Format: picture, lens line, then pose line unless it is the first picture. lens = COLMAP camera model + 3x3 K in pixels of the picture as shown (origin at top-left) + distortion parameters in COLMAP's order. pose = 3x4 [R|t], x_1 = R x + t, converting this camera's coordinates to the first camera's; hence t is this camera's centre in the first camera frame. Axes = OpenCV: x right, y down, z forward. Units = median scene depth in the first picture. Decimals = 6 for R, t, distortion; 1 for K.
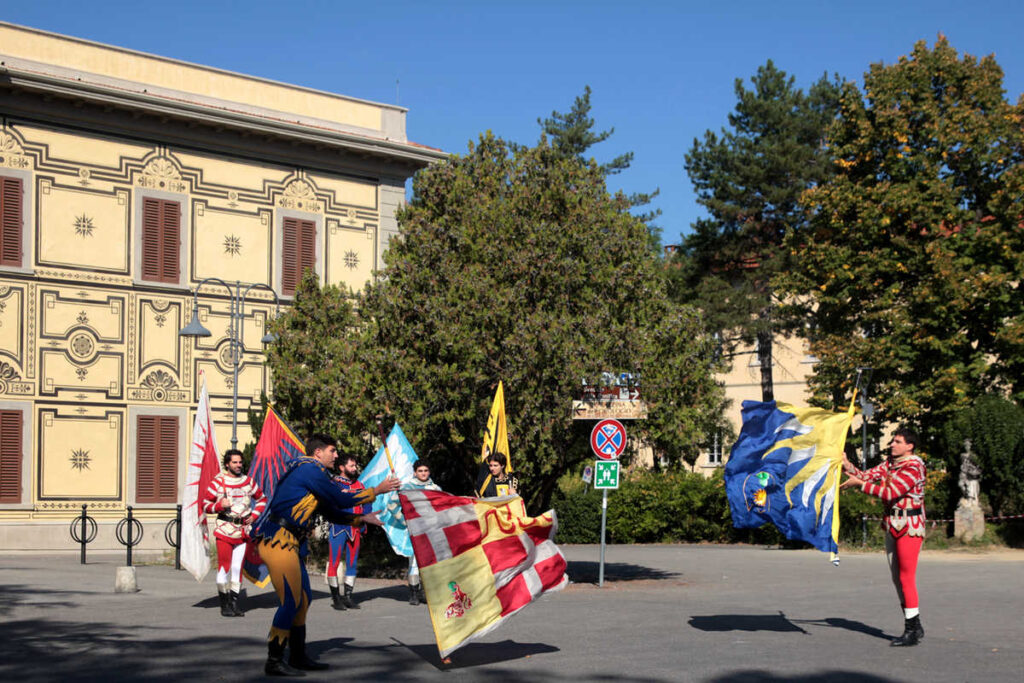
lens RADIAL K [[1557.6, 0, 582.7], [0, 1557.6, 475.1], [0, 0, 1]] dist [-0.015136, 0.160342]
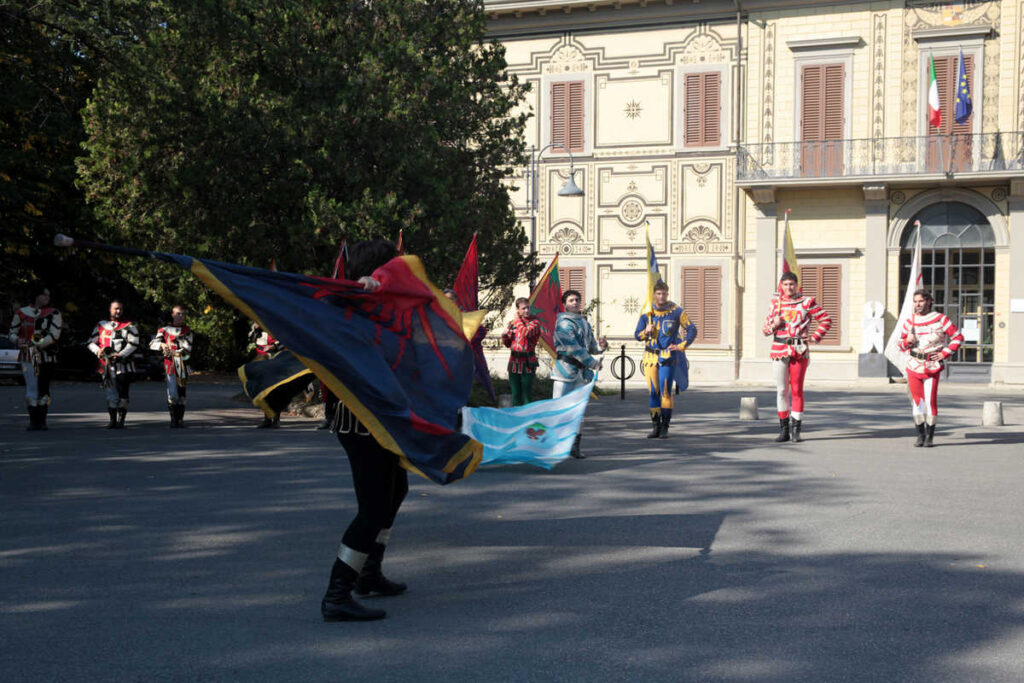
lens RADIAL K [[1290.1, 0, 545.8], [0, 1290.1, 354.2], [0, 0, 1]] dist [0.064500, 0.049602]
pose [[0.449475, 0.015020, -0.893166, 0.524746], [0.003522, 0.999821, 0.018587, 0.008053], [0.893286, -0.011500, 0.449342, 0.486962]]
